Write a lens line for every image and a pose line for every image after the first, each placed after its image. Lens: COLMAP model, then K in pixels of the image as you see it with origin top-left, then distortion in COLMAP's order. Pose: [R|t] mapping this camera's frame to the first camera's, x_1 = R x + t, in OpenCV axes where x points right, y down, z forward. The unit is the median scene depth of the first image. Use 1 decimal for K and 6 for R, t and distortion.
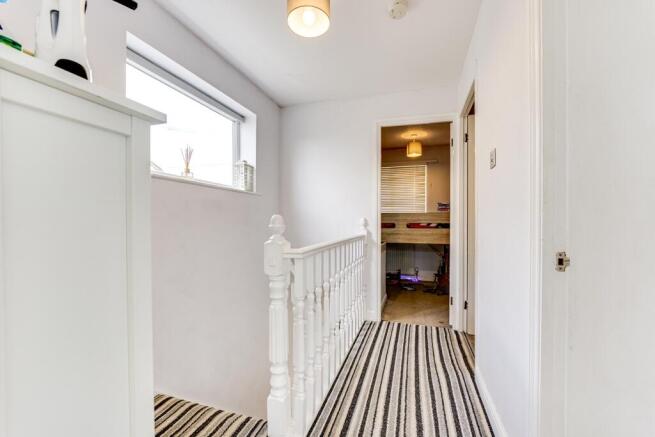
lens RADIAL K [[271.1, 0, 329.9], [0, 271.1, 220.5], [0, 0, 1]] dist [-0.001018, 0.000471]
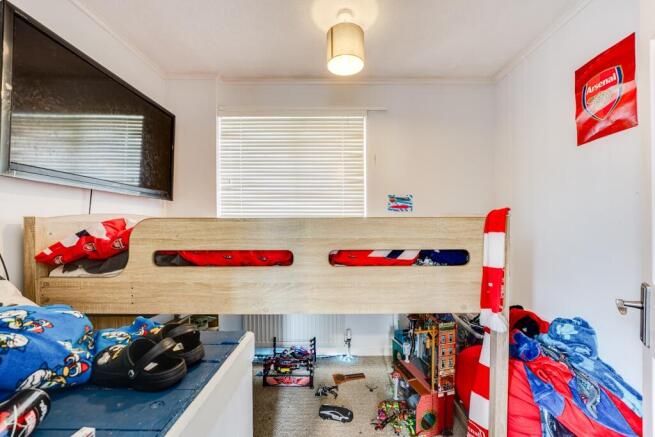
lens RADIAL K [[271.1, 0, 329.9], [0, 271.1, 220.5], [0, 0, 1]] dist [-0.001018, 0.000471]
pose [[0.956239, -0.003689, 0.292563, 0.190422], [0.007475, 0.999902, -0.011824, -0.020387], [-0.292490, 0.013494, 0.956173, 0.688695]]
